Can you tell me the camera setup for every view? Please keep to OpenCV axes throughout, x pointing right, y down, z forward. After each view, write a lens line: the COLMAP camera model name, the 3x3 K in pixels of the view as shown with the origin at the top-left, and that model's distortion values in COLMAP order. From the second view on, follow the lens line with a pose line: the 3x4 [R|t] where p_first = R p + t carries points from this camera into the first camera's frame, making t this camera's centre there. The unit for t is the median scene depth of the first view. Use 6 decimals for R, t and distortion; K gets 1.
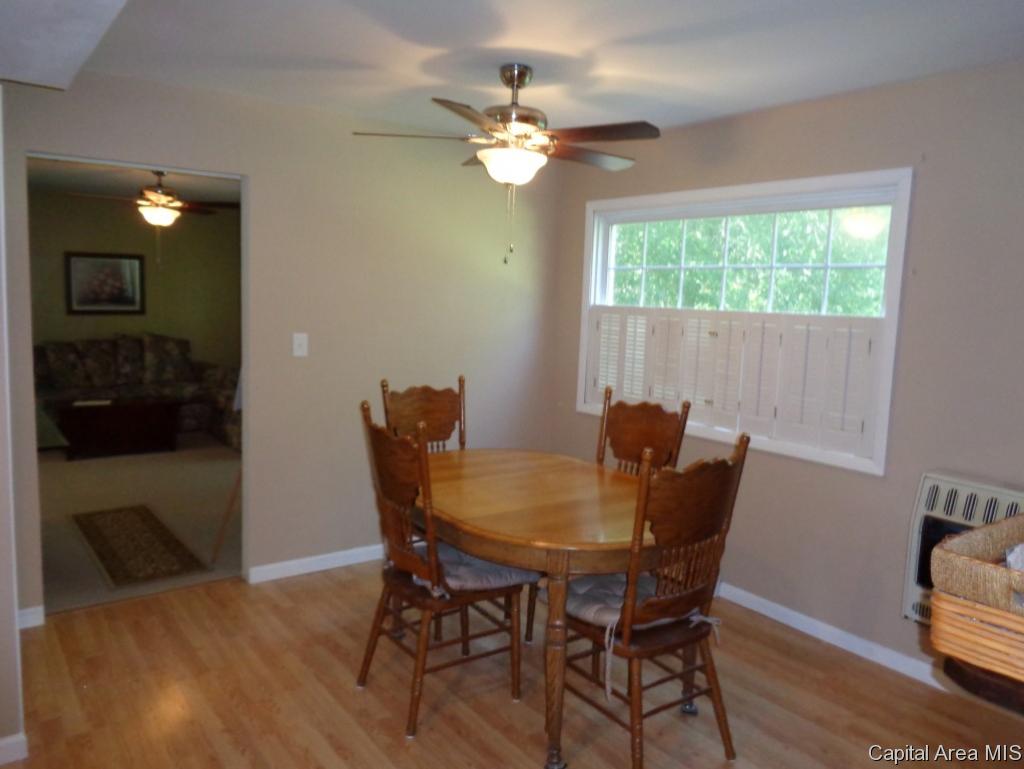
lens RADIAL K [[765.9, 0, 513.5], [0, 765.9, 372.2], [0, 0, 1]] dist [-0.000927, -0.012224]
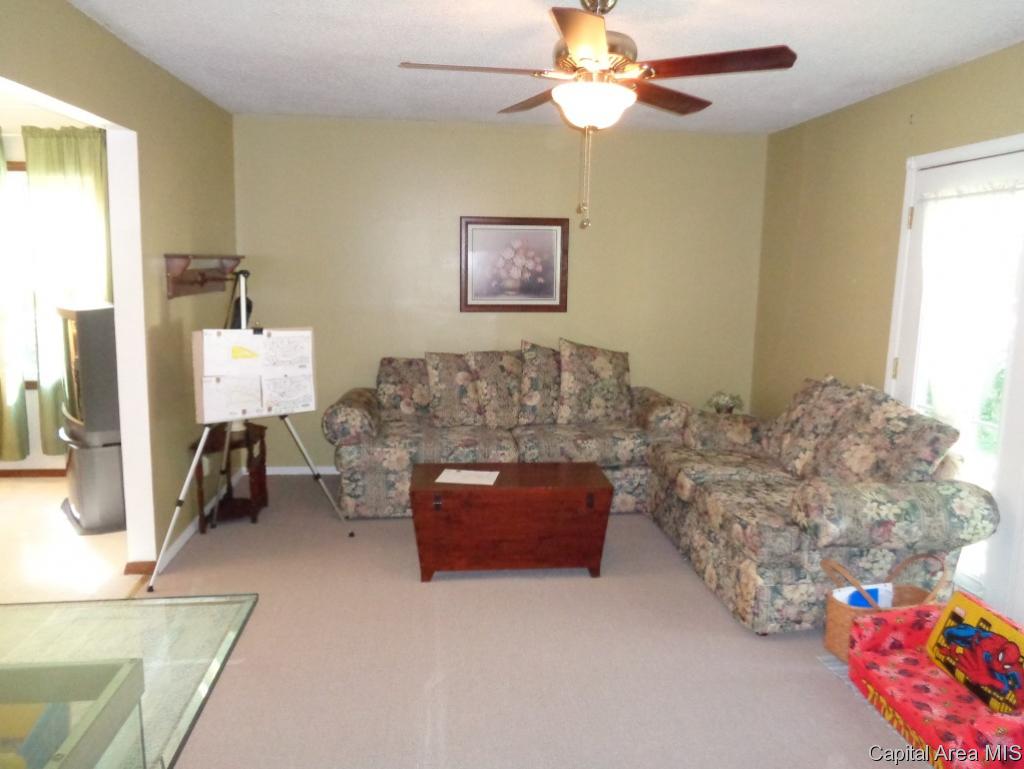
lens RADIAL K [[765.9, 0, 513.5], [0, 765.9, 372.2], [0, 0, 1]] dist [-0.000927, -0.012224]
pose [[0.860959, 0.055442, -0.505644, -0.202178], [-0.044125, 0.998436, 0.034344, -0.047438], [0.506757, -0.007258, 0.862059, 0.445735]]
